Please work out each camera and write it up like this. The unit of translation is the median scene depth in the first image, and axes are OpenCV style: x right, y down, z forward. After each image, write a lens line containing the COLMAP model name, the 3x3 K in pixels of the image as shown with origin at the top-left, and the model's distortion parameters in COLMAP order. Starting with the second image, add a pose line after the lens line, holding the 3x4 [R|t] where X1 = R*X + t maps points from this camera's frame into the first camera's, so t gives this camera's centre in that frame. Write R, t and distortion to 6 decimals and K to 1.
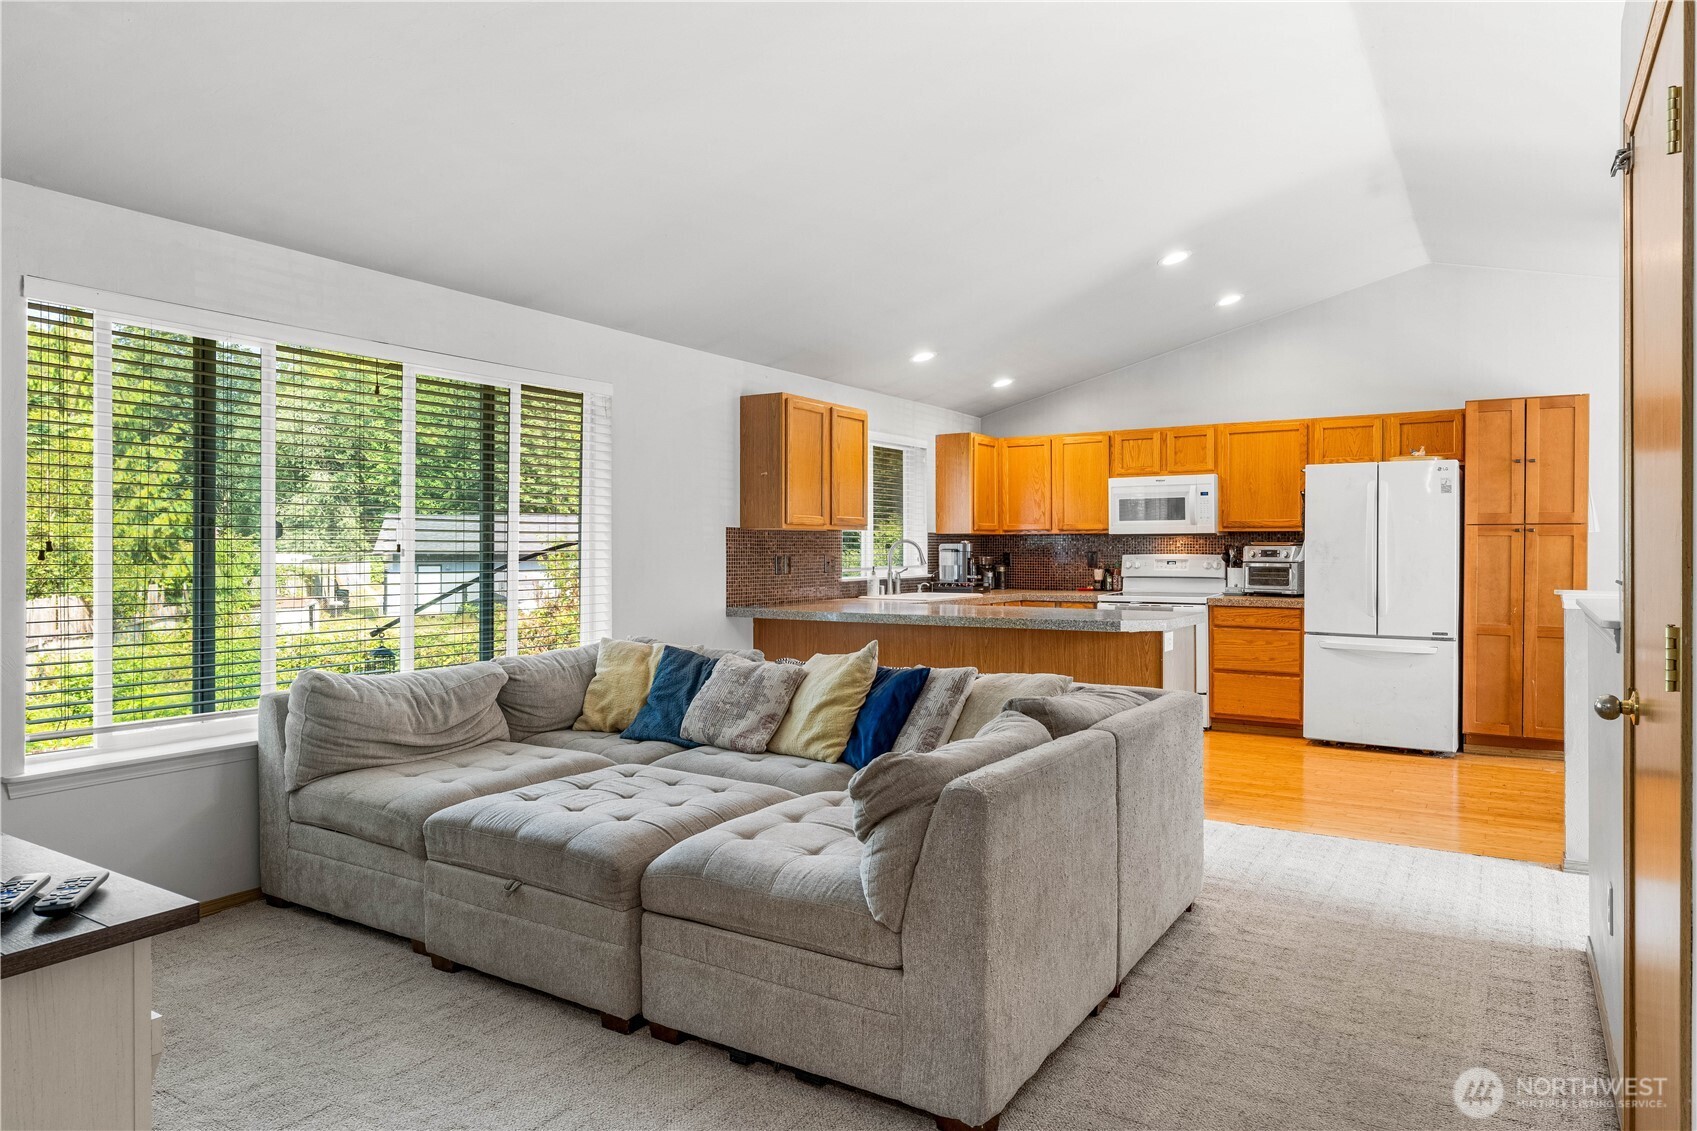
lens RADIAL K [[1053.3, 0, 845.0], [0, 1053.3, 552.3], [0, 0, 1]] dist [-0.001575, 0.001079]
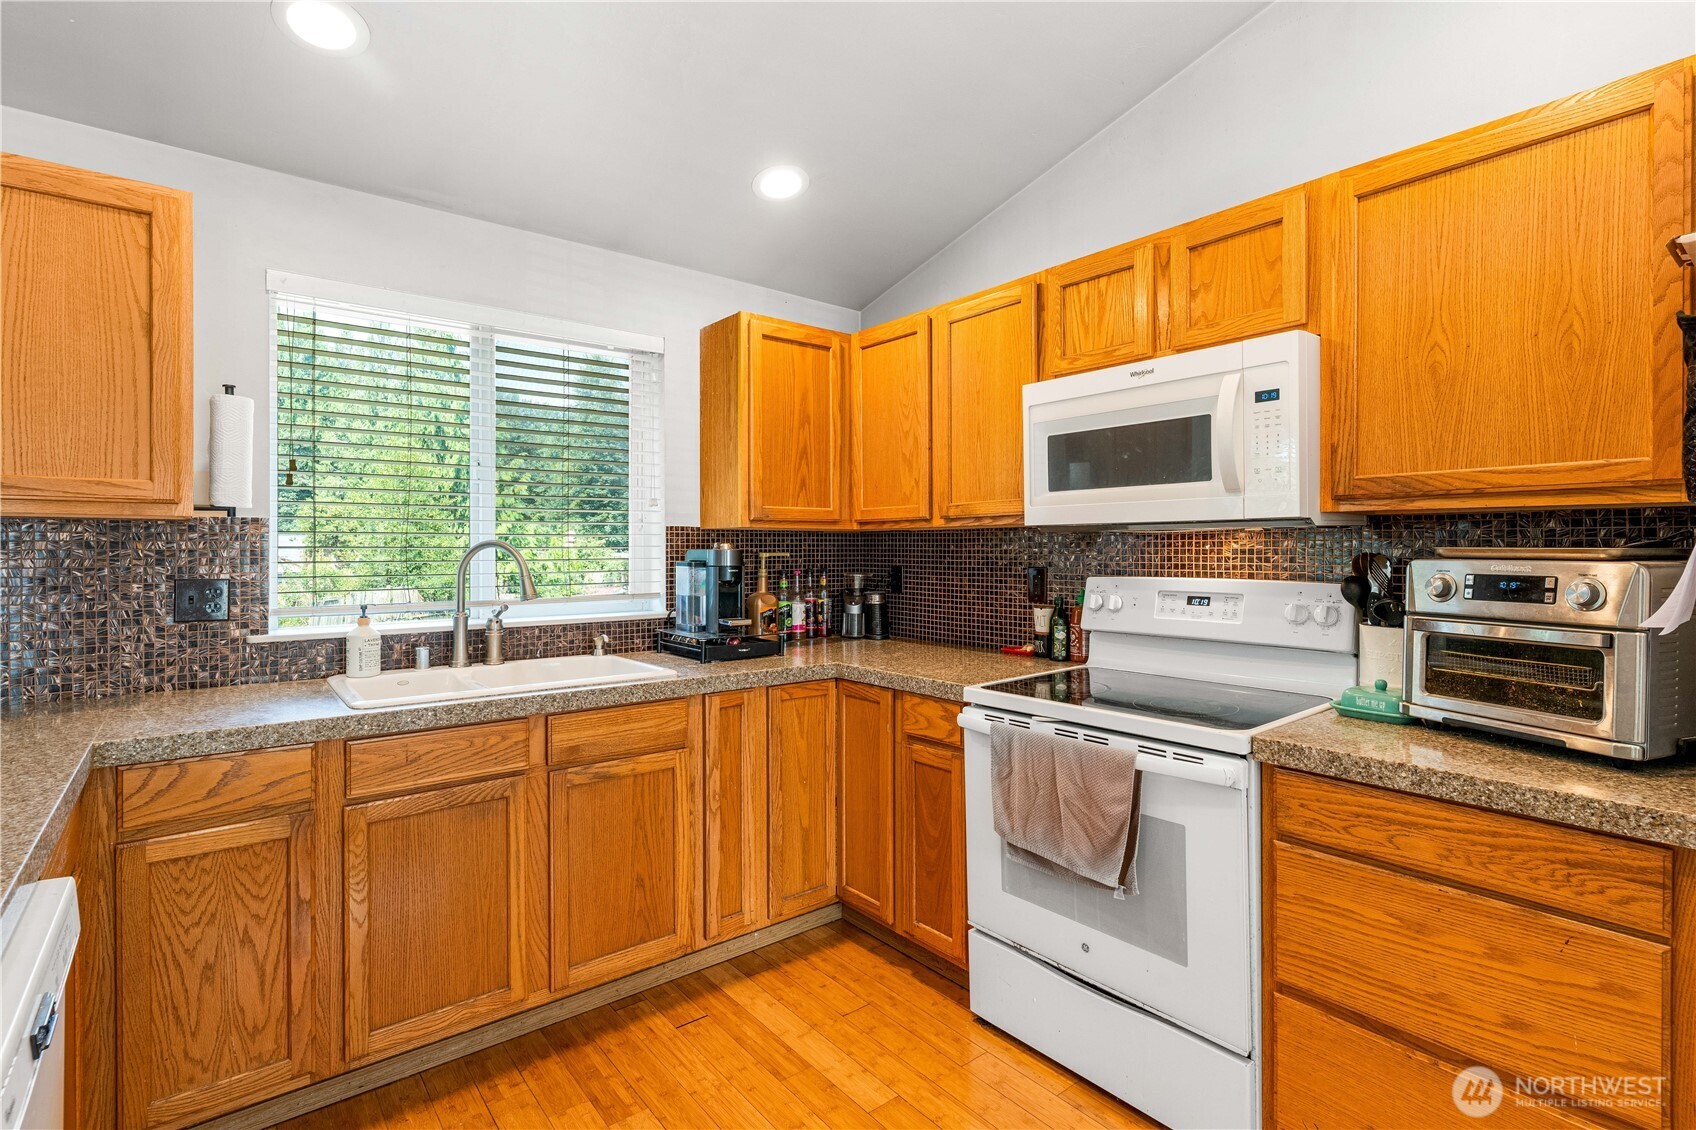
lens RADIAL K [[806.8, 0, 846.3], [0, 806.8, 553.5], [0, 0, 1]] dist [0.002522, 0.000082]
pose [[0.947072, 0.002996, -0.321008, 0.309770], [-0.002512, 0.999995, 0.001923, -0.007952], [0.321013, -0.001014, 0.947074, 0.751849]]
